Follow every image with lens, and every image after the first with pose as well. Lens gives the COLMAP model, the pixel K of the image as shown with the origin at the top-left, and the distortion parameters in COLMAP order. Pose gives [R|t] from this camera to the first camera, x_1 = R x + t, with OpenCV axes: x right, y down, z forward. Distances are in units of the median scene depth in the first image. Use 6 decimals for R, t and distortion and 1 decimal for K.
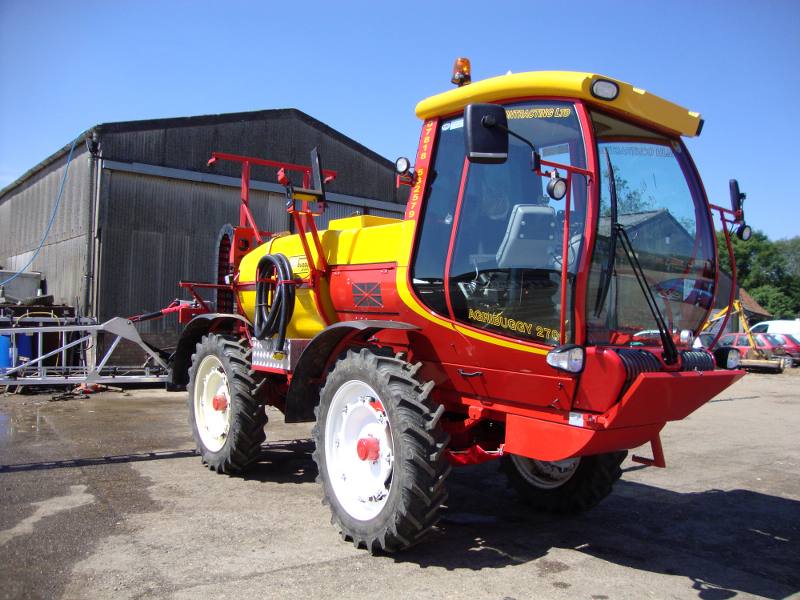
lens RADIAL K [[712.2, 0, 409.0], [0, 712.2, 303.0], [0, 0, 1]] dist [-0.205324, 0.211689]
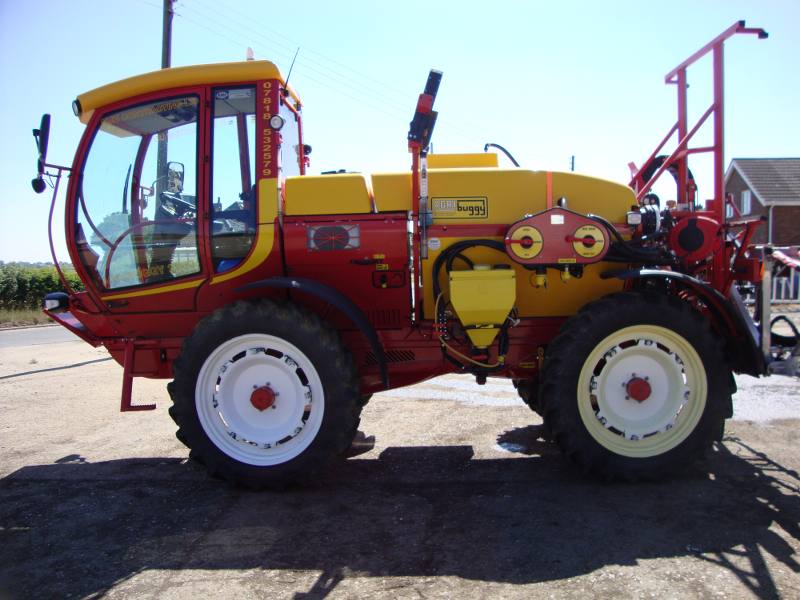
lens RADIAL K [[712.2, 0, 409.0], [0, 712.2, 303.0], [0, 0, 1]] dist [-0.205324, 0.211689]
pose [[-0.614895, 0.032027, -0.787958, 0.920773], [0.020655, 0.999486, 0.024506, 0.057063], [0.788338, -0.001207, -0.615241, 1.989498]]
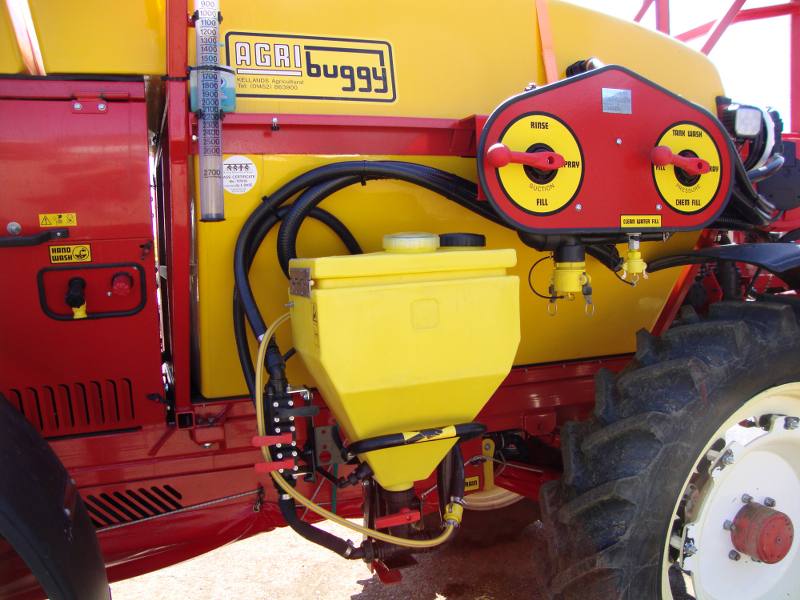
lens RADIAL K [[712.2, 0, 409.0], [0, 712.2, 303.0], [0, 0, 1]] dist [-0.205324, 0.211689]
pose [[-0.282298, 0.050156, -0.958015, 0.369411], [0.052823, 0.997930, 0.036680, 0.048266], [0.957871, -0.040250, -0.284363, 1.546420]]
